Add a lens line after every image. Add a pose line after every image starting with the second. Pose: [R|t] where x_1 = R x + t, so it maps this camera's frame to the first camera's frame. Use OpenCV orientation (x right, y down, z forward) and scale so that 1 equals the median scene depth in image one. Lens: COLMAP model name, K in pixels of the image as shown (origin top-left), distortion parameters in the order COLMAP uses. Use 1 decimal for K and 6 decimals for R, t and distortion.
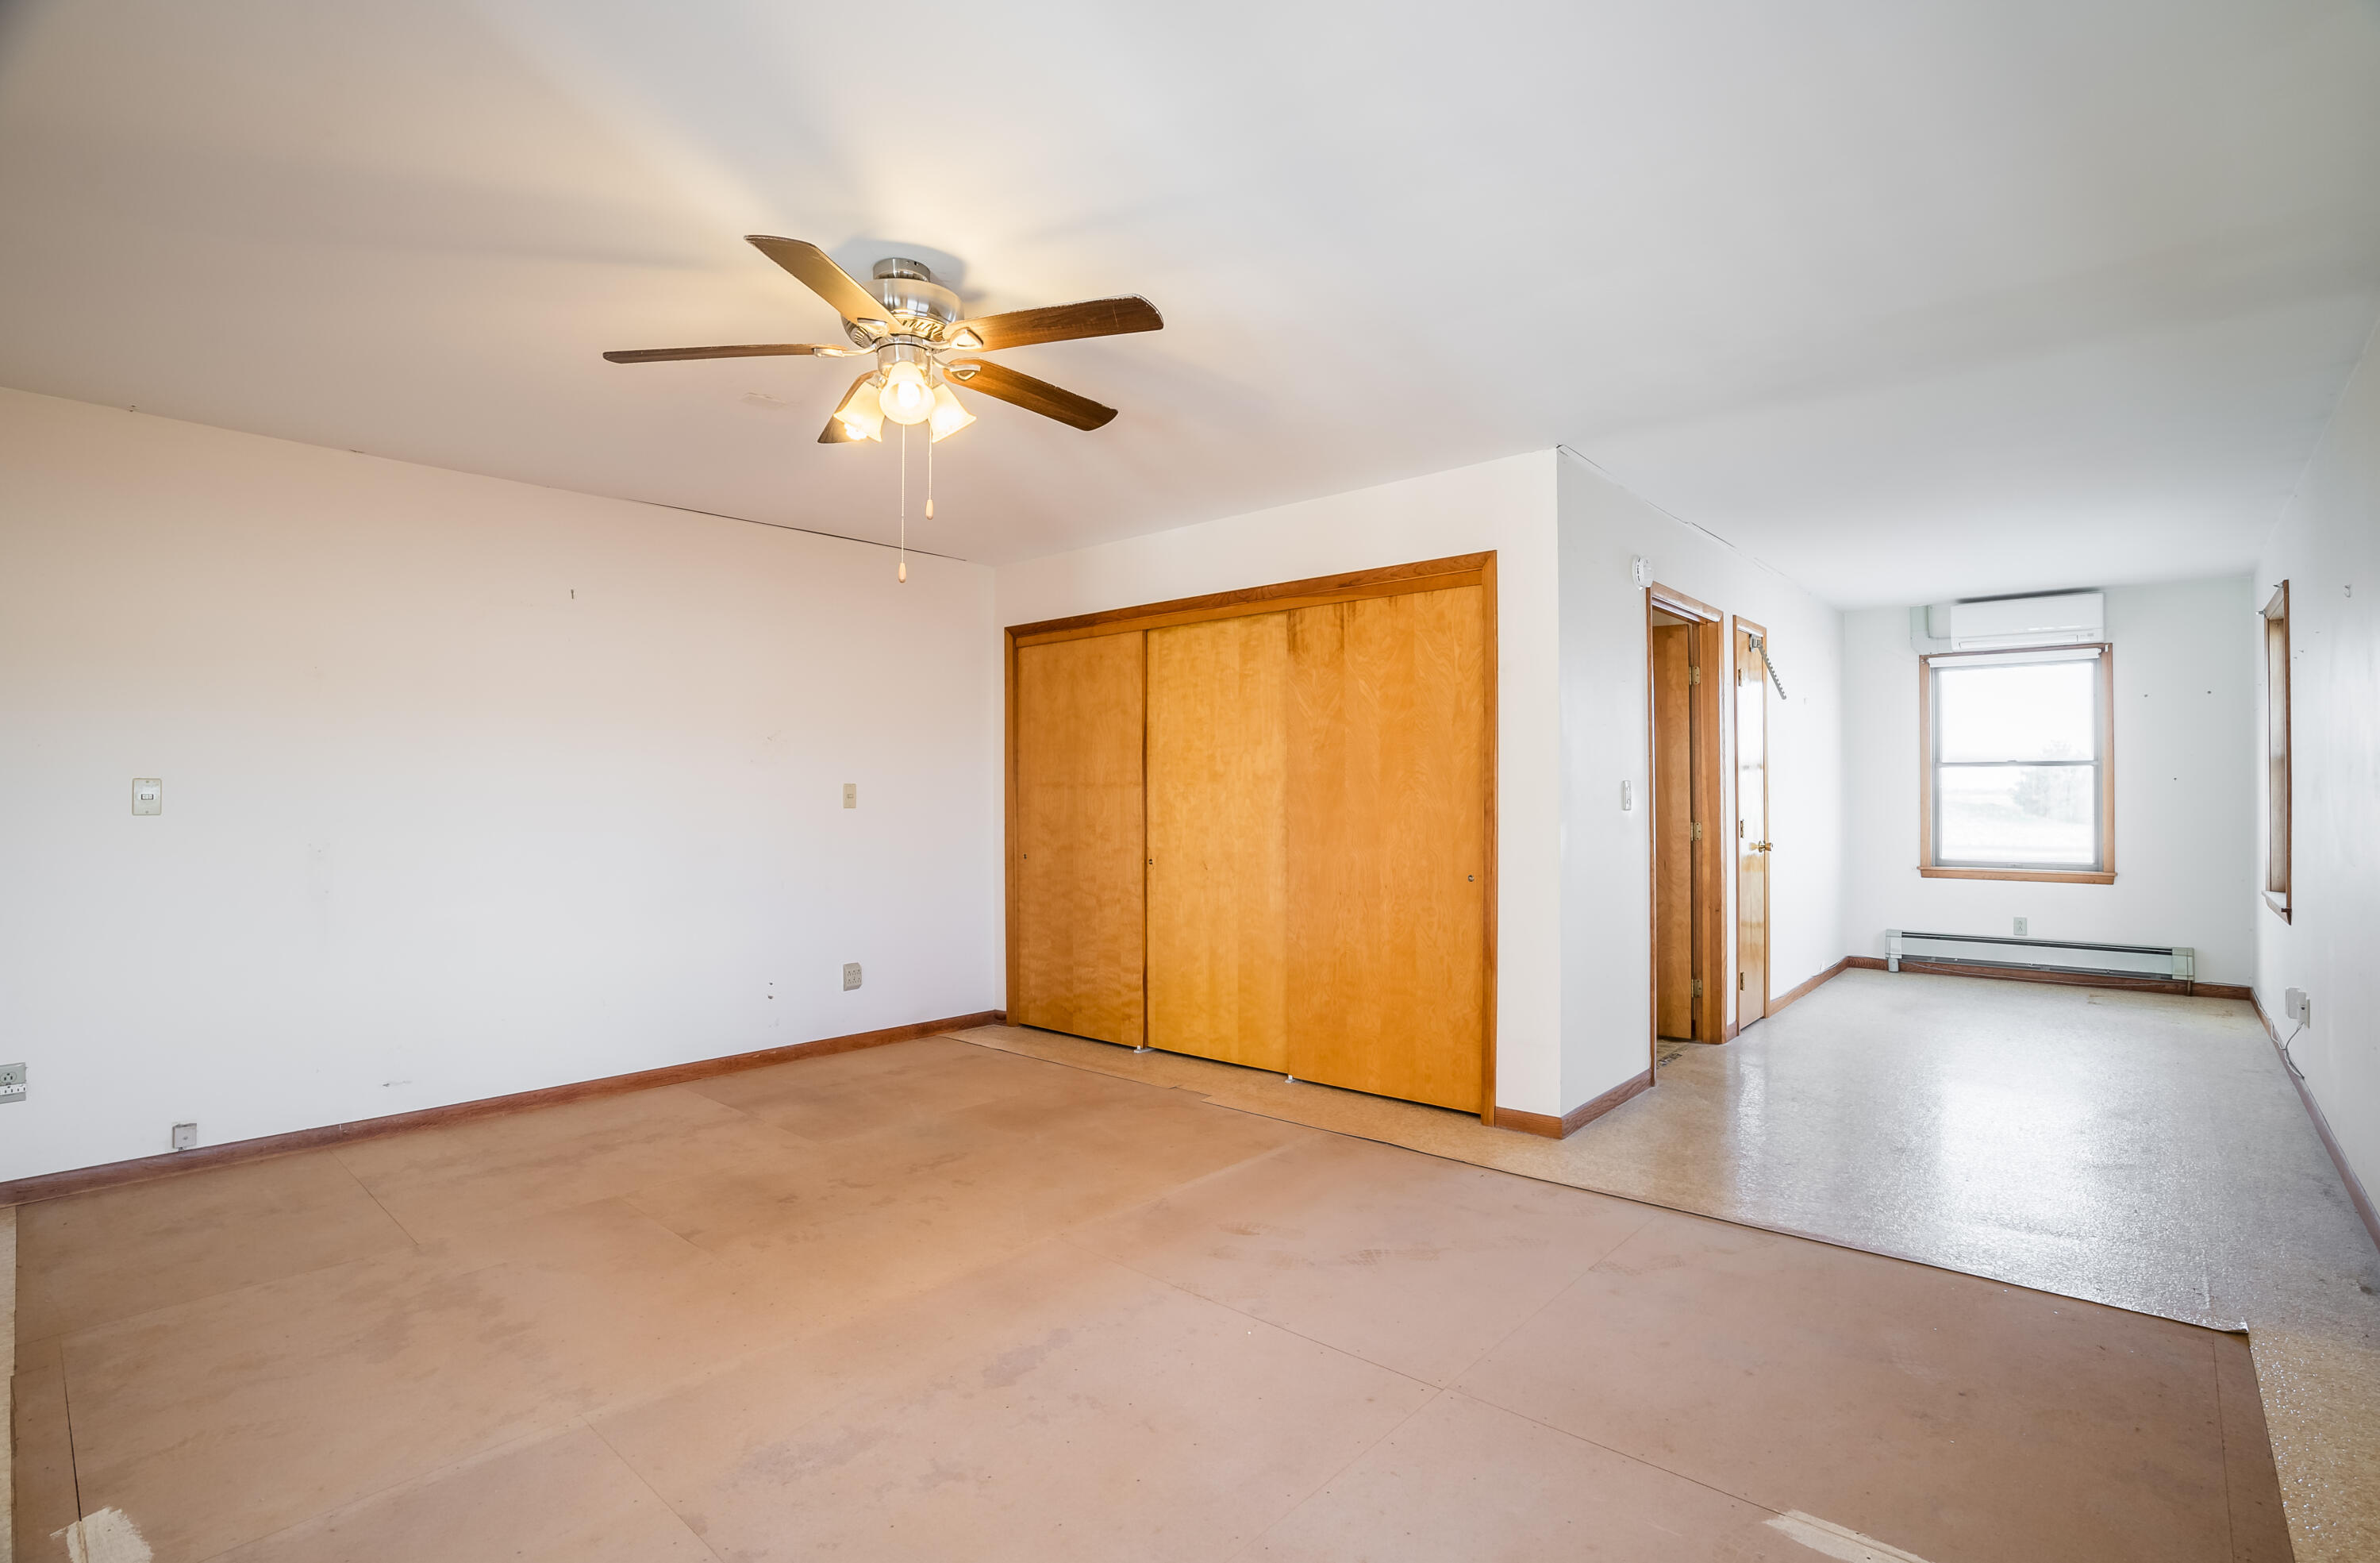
lens RADIAL K [[1116.7, 0, 1195.2], [0, 1116.7, 792.3], [0, 0, 1]] dist [-0.016126, 0.001300]
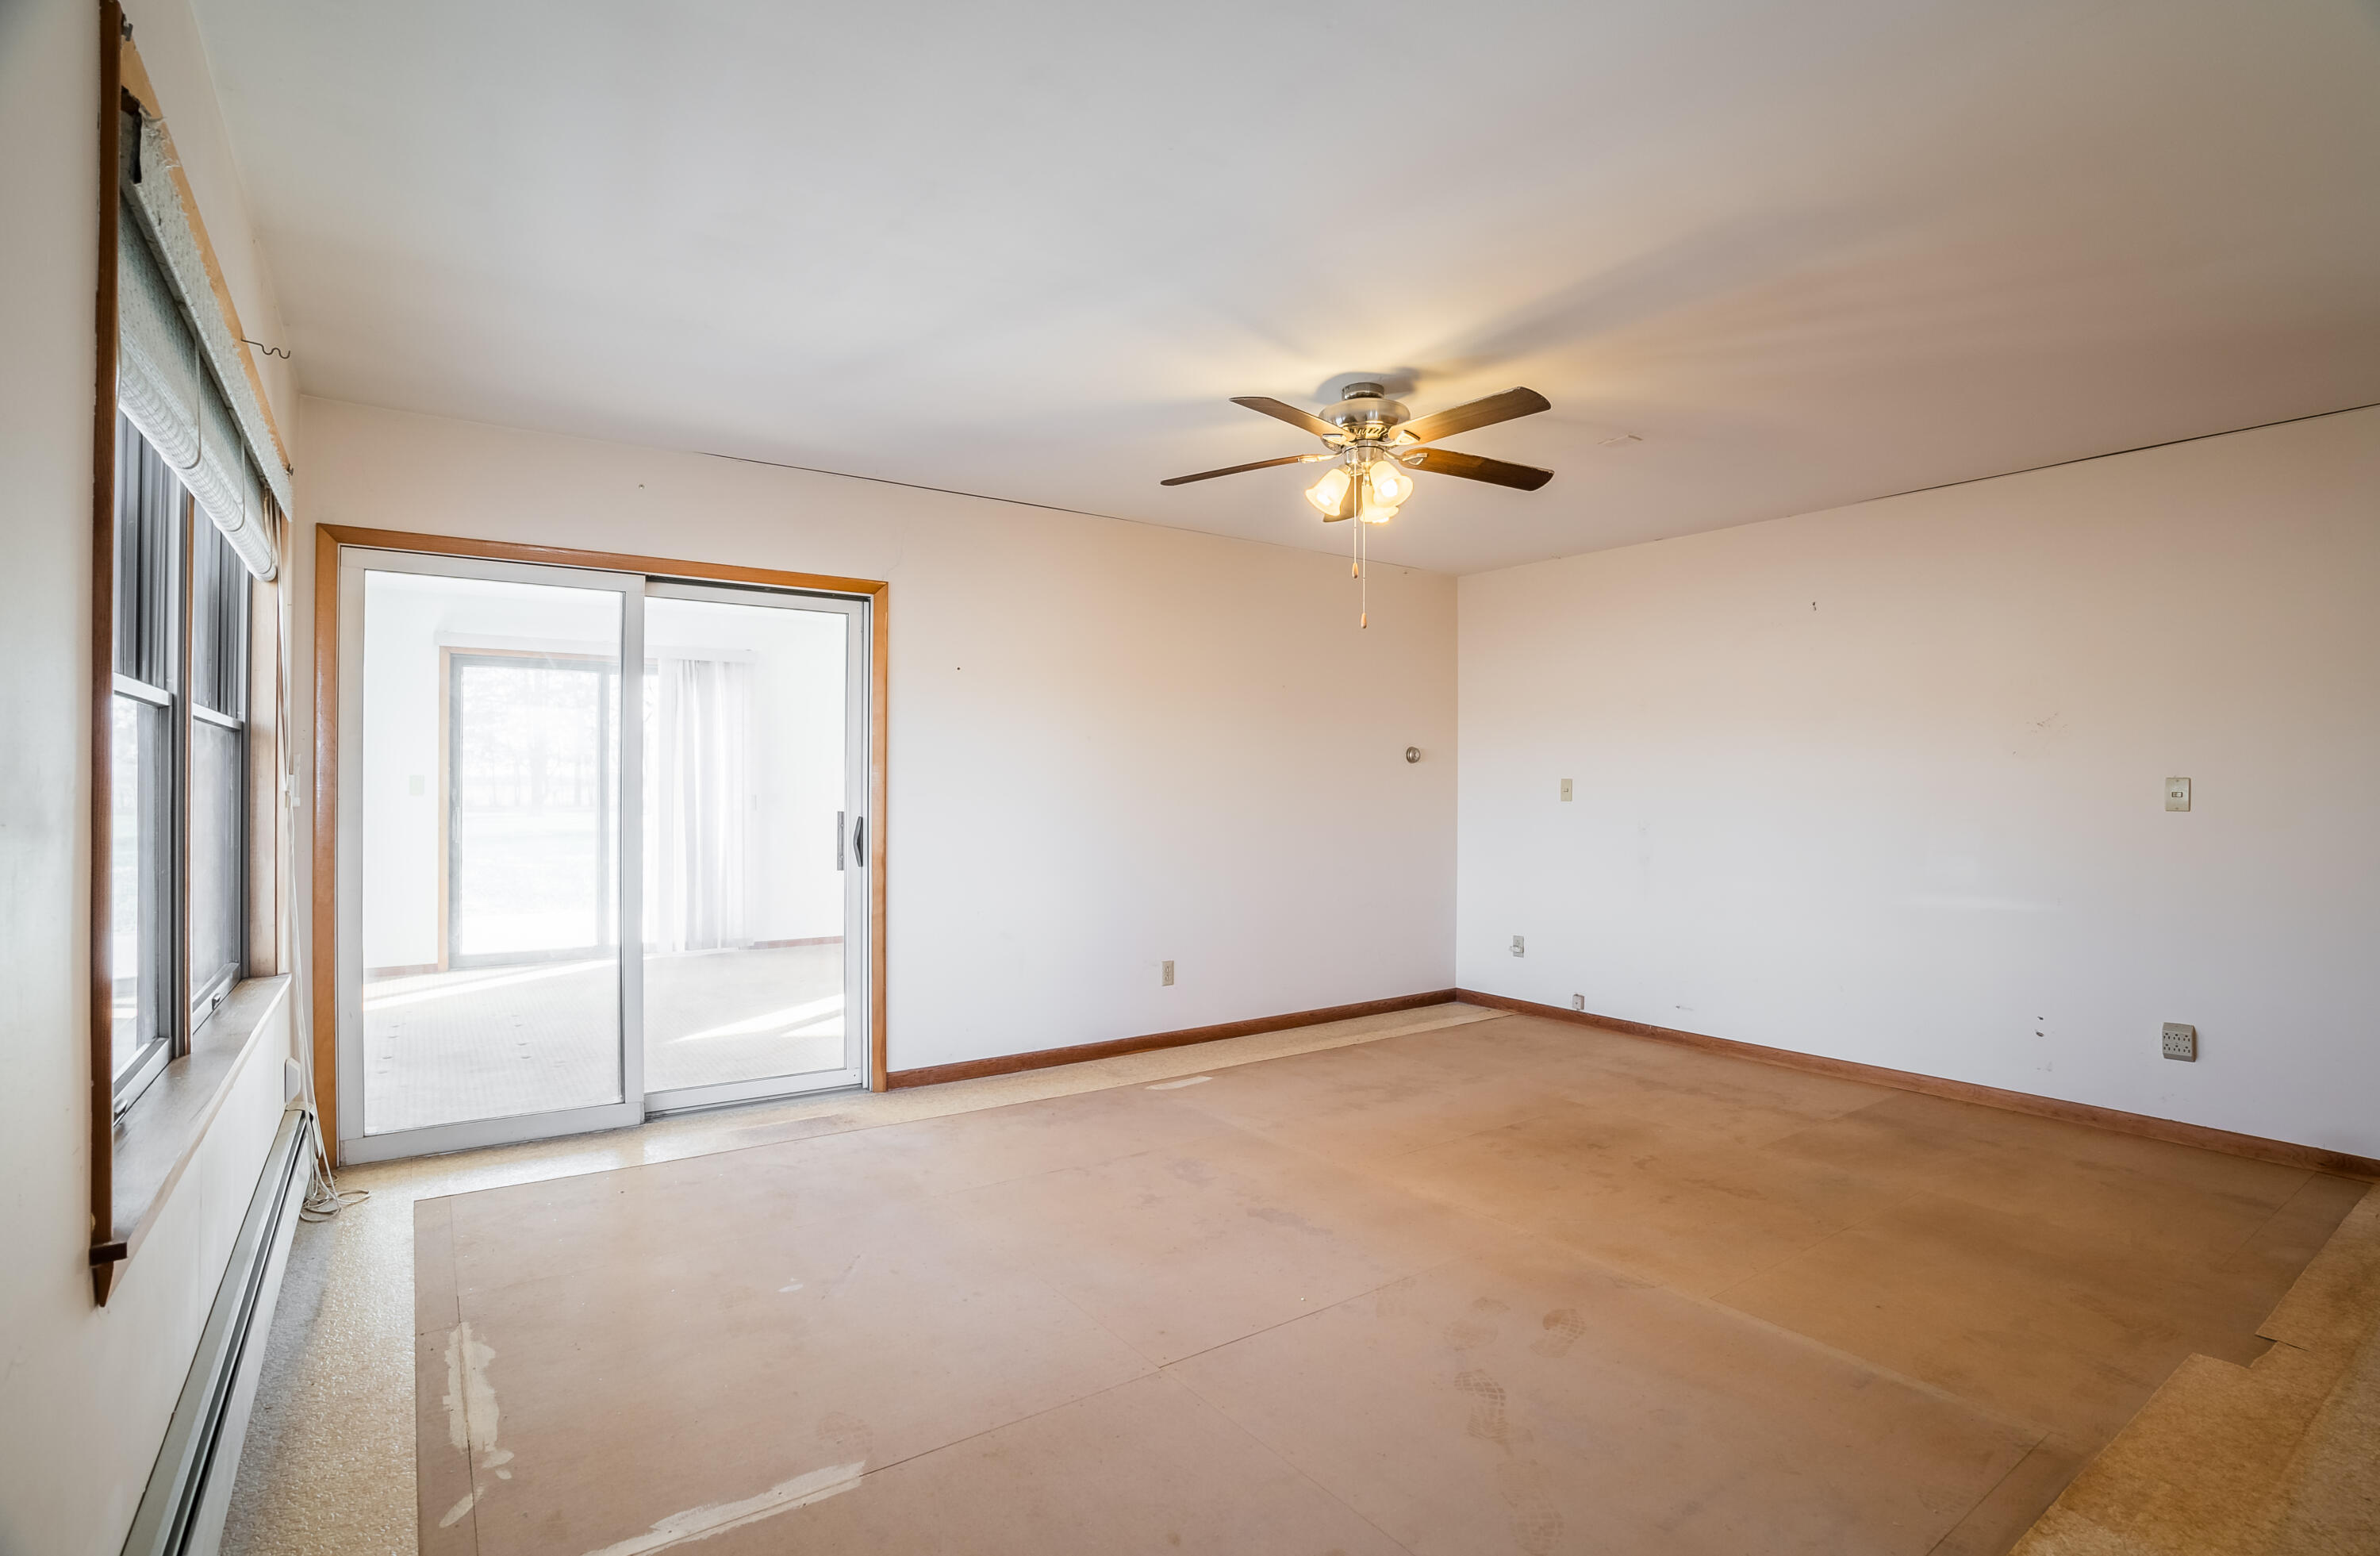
lens RADIAL K [[1094.7, 0, 1191.6], [0, 1094.7, 779.0], [0, 0, 1]] dist [-0.036130, 0.012674]
pose [[-0.215291, -0.014309, -0.976445, 0.832829], [0.002407, 0.999882, -0.015183, 0.009270], [0.976547, -0.005619, -0.215231, 0.867653]]
